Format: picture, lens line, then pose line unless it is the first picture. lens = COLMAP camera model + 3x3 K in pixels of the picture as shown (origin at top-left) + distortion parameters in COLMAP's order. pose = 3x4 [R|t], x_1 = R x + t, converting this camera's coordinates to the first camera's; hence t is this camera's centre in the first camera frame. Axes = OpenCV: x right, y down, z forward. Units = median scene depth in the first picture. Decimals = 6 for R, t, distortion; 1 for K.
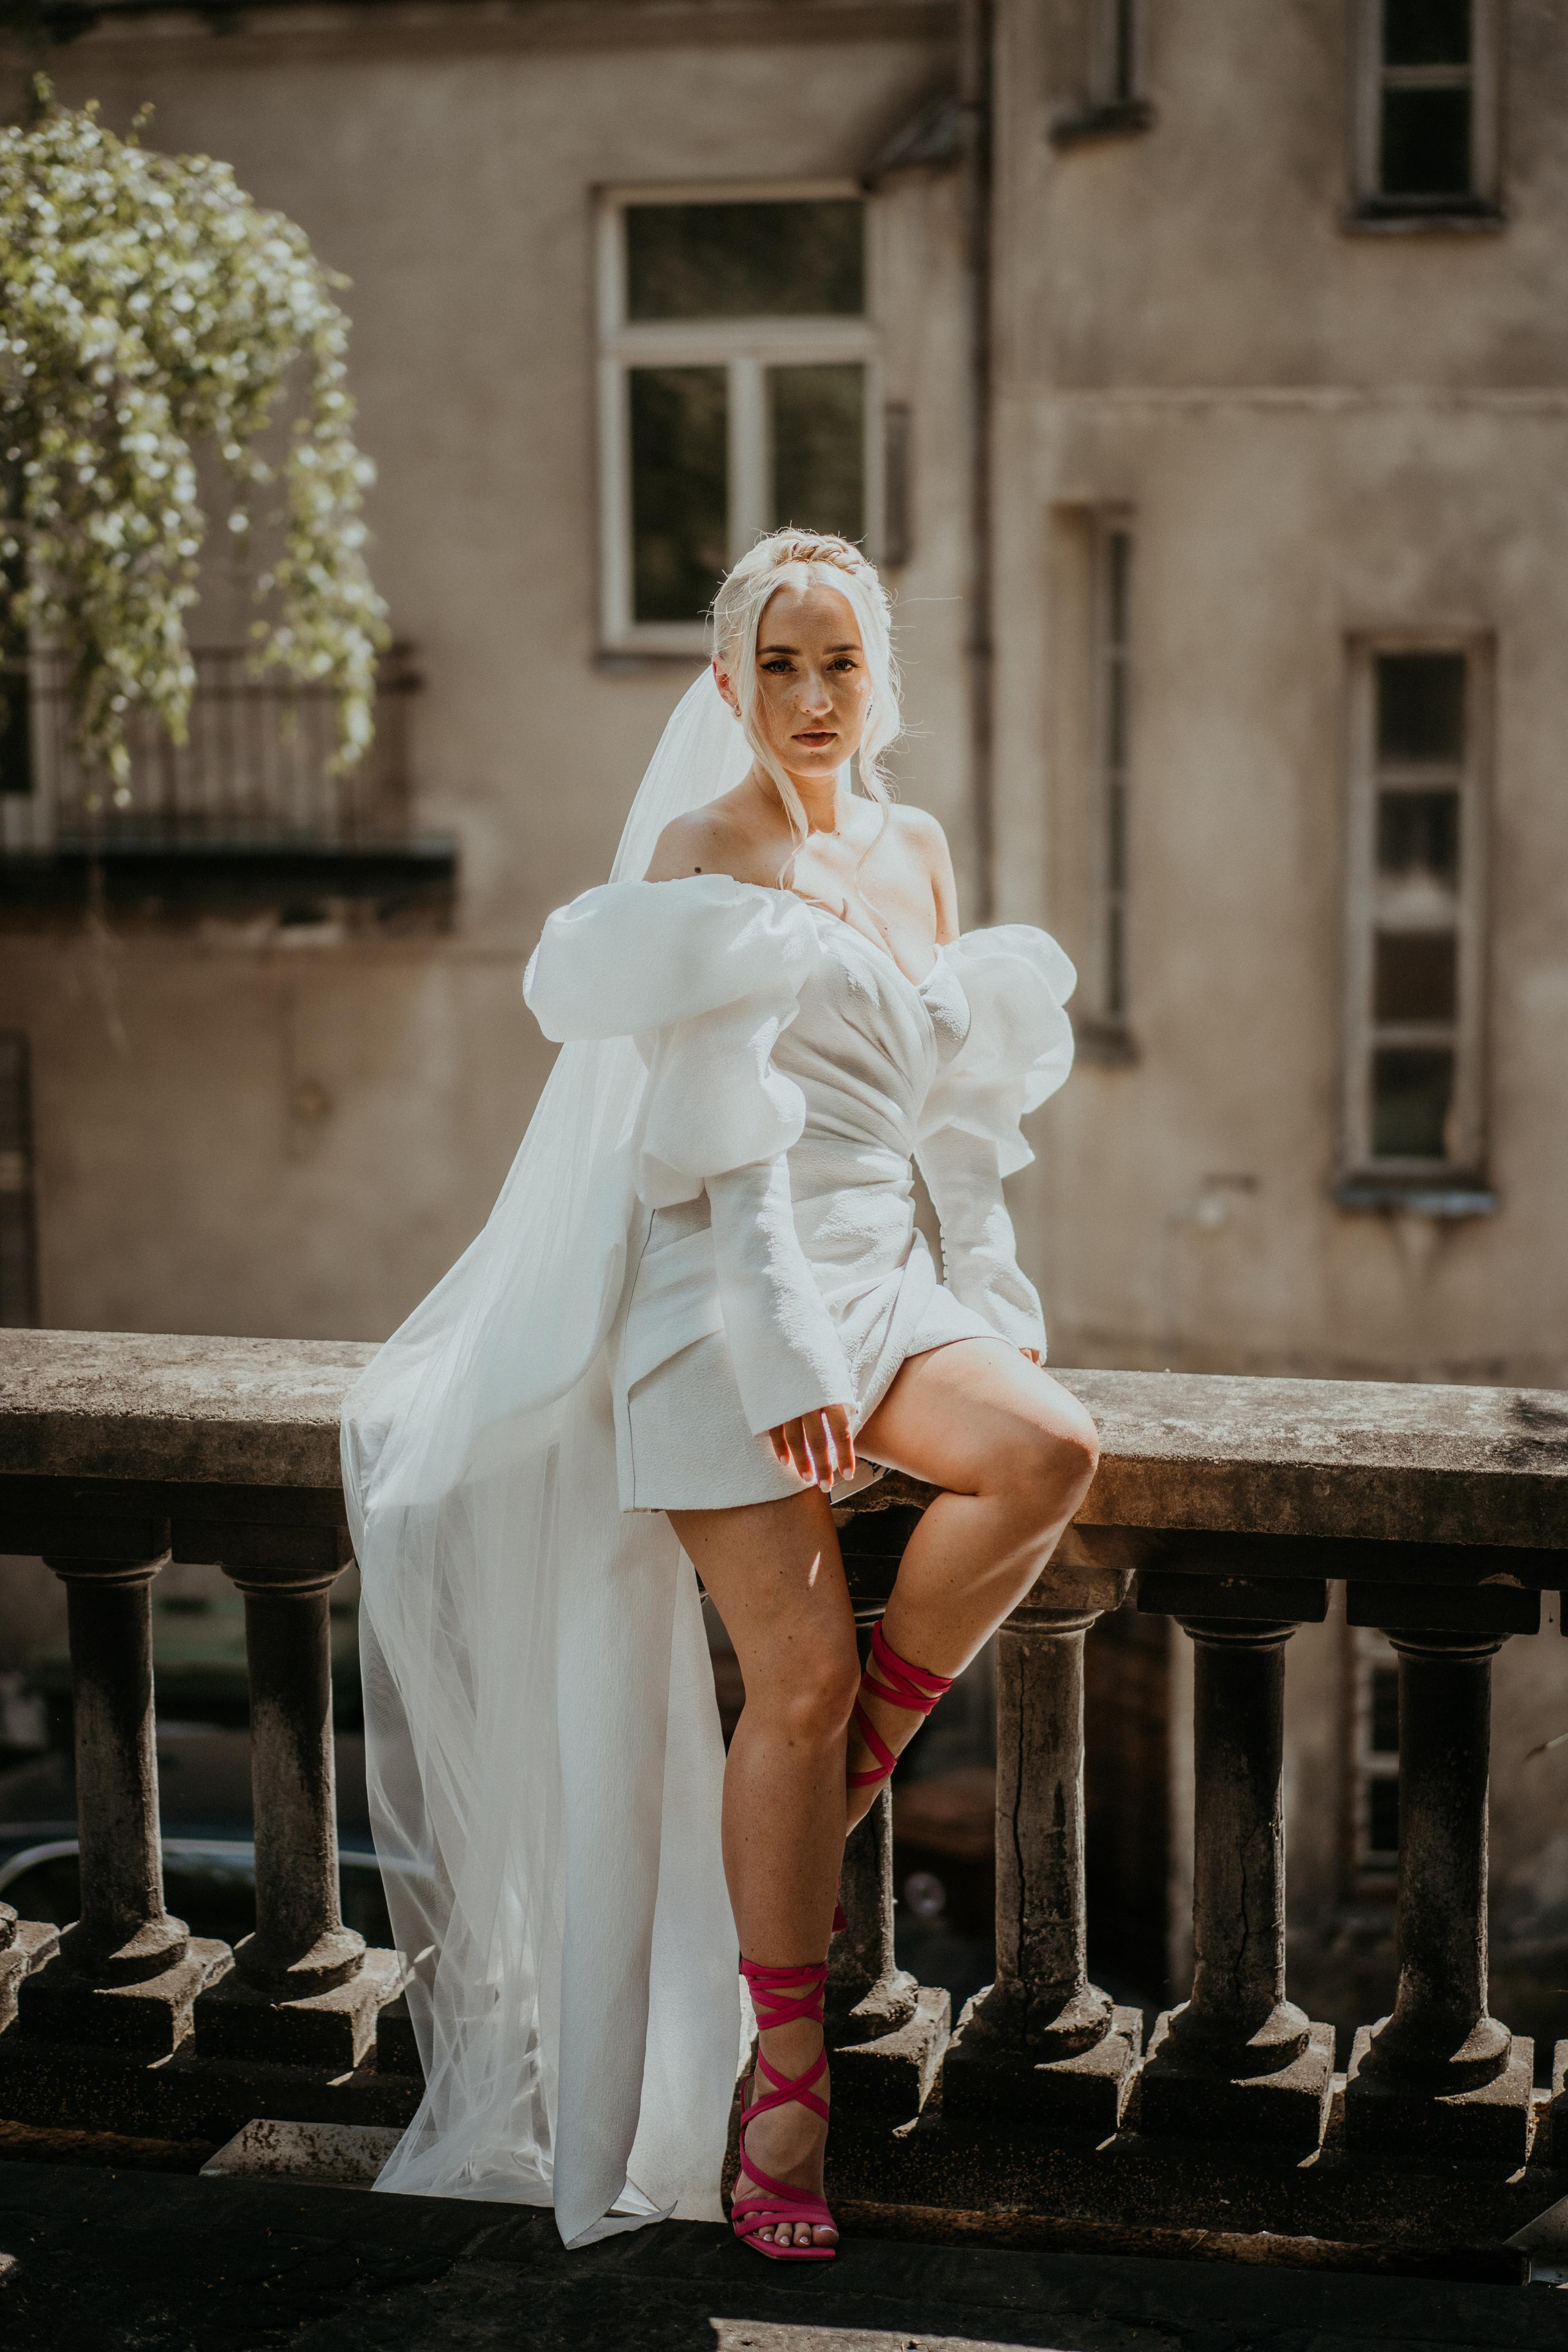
lens RADIAL K [[4364.4, 0, 784.0], [0, 4364.4, 1176.0], [0, 0, 1]] dist [-0.013220, -0.070866]
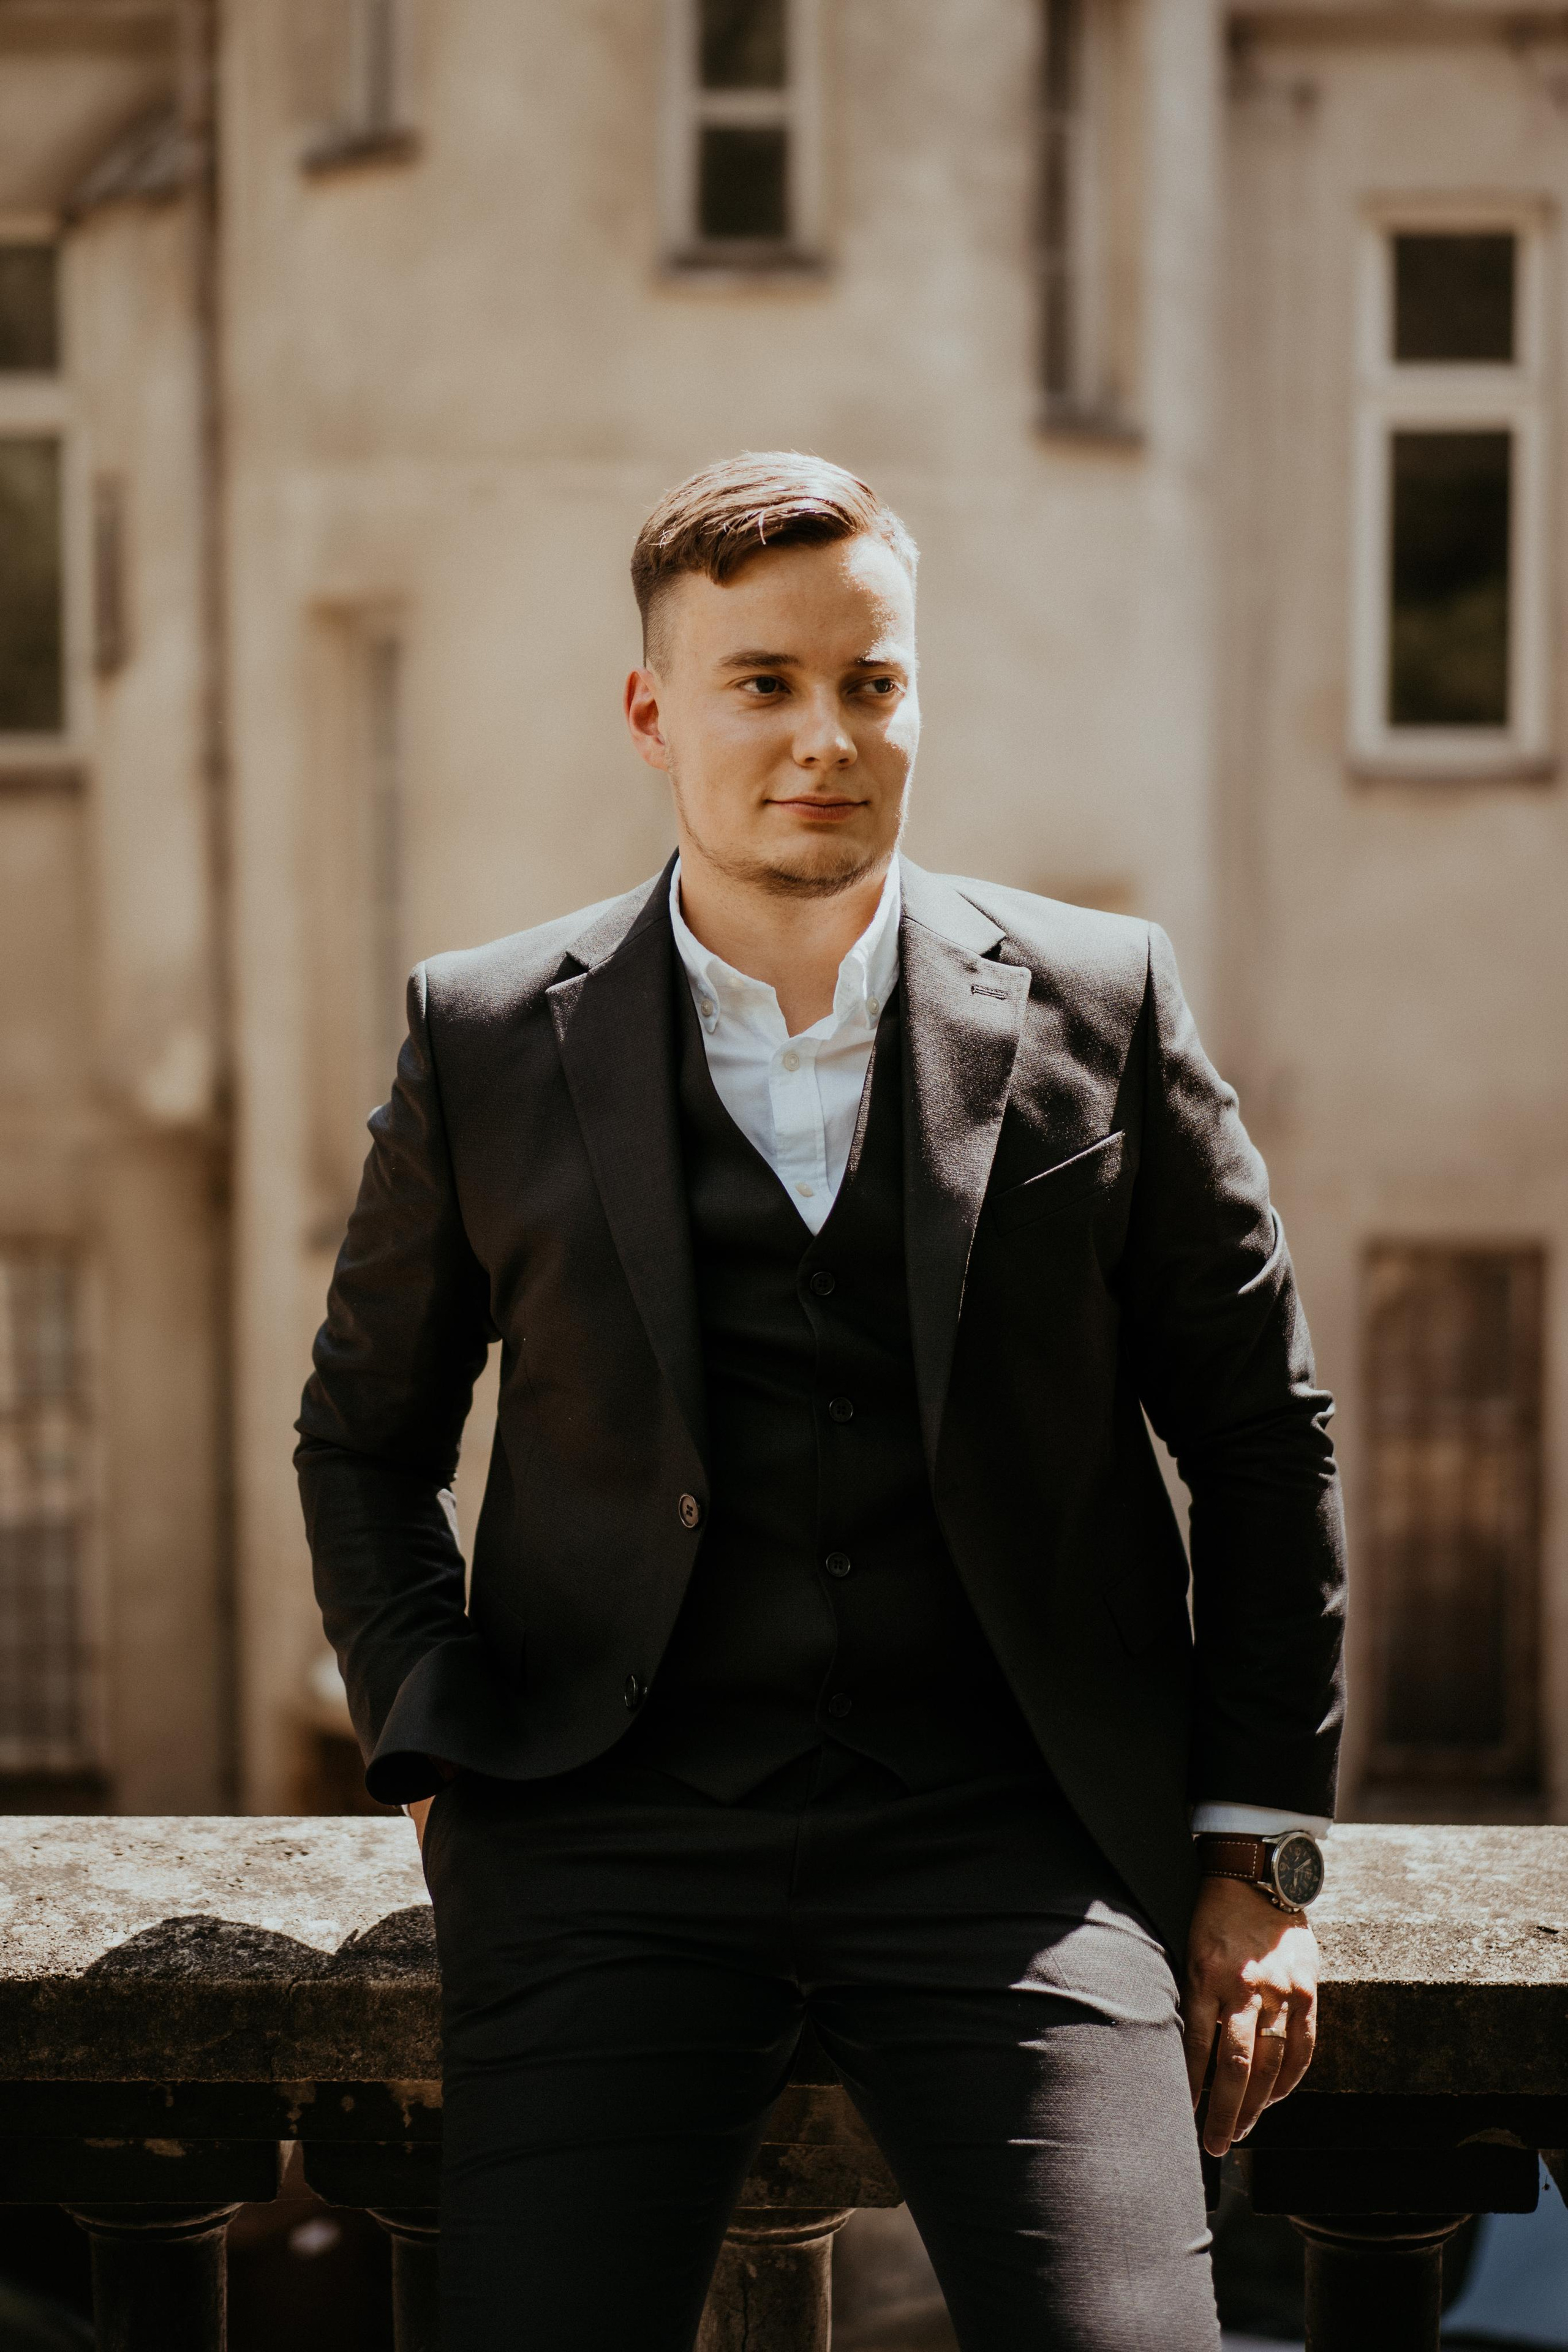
lens RADIAL K [[4364.4, 0, 784.0], [0, 4364.4, 1176.0], [0, 0, 1]] dist [-0.013220, -0.070866]
pose [[0.975561, -0.015123, 0.219207, -0.035790], [0.022202, 0.999307, -0.029866, -0.015432], [-0.218604, 0.034003, 0.975221, 0.162915]]
